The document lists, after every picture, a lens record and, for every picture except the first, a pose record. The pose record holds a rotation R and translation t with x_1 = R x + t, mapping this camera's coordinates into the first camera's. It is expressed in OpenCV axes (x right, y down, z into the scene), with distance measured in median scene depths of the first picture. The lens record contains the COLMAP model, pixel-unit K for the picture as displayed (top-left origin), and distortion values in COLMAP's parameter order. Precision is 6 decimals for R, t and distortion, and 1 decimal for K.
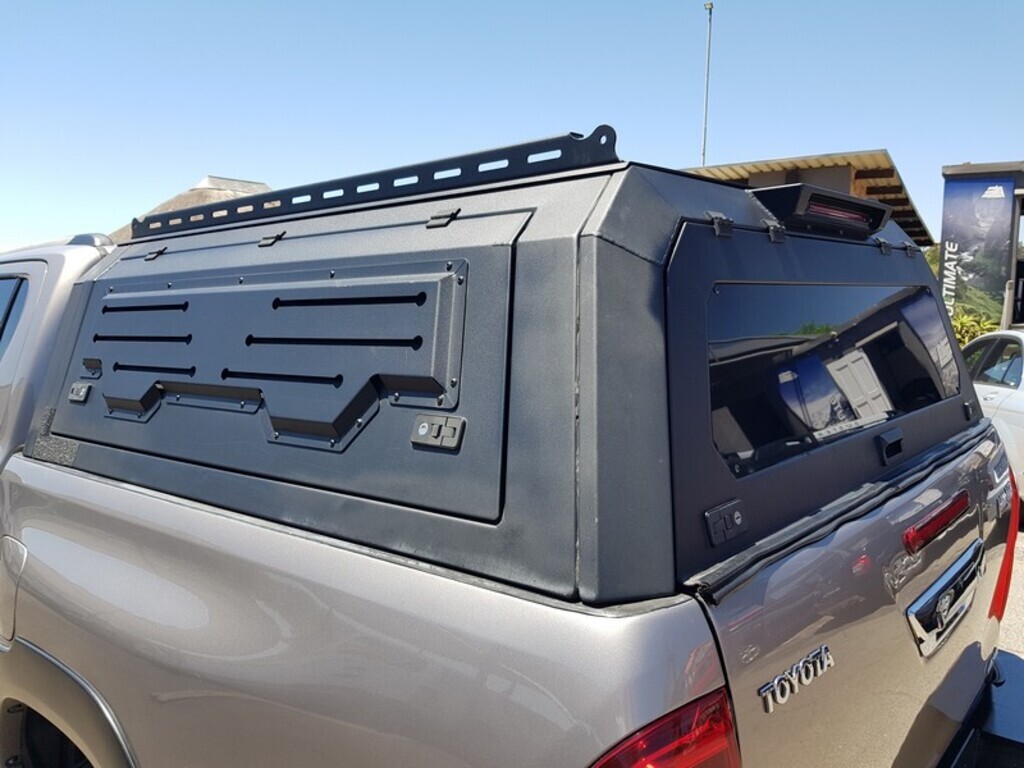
lens RADIAL K [[804.1, 0, 512.0], [0, 804.1, 384.0], [0, 0, 1]] dist [0.054108, -0.061694]
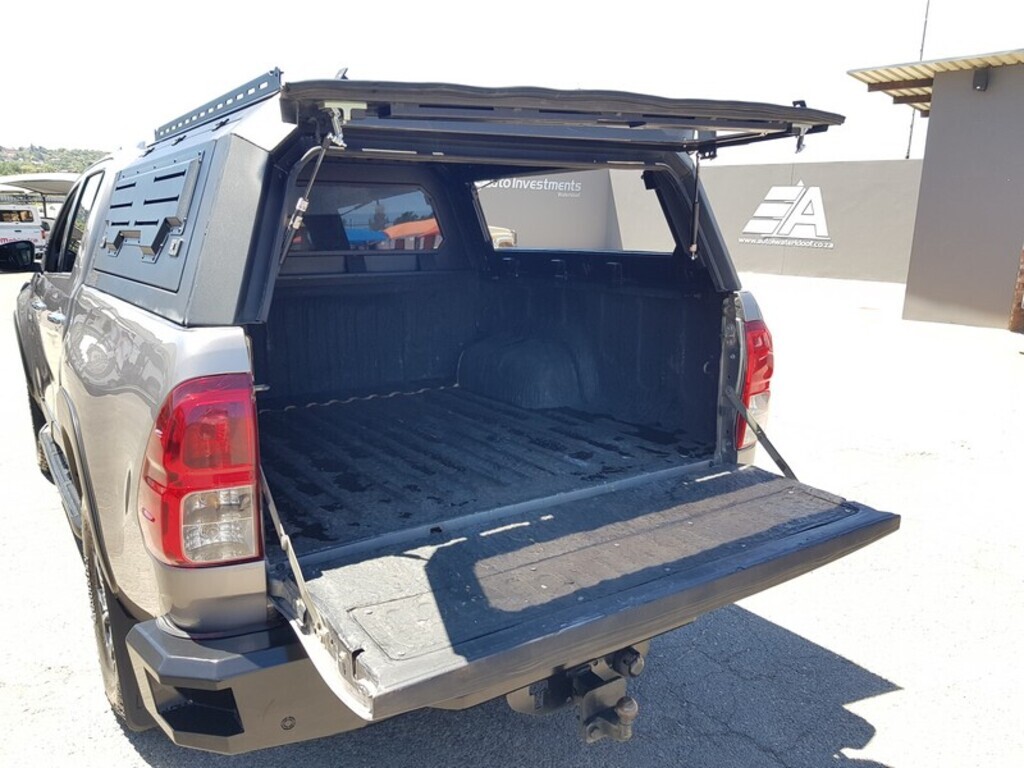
lens RADIAL K [[804.1, 0, 512.0], [0, 804.1, 384.0], [0, 0, 1]] dist [0.054108, -0.061694]
pose [[0.961733, 0.069859, -0.264932, 0.104882], [-0.042390, 0.993244, 0.108023, 0.012454], [0.270688, -0.092659, 0.958197, -0.051623]]
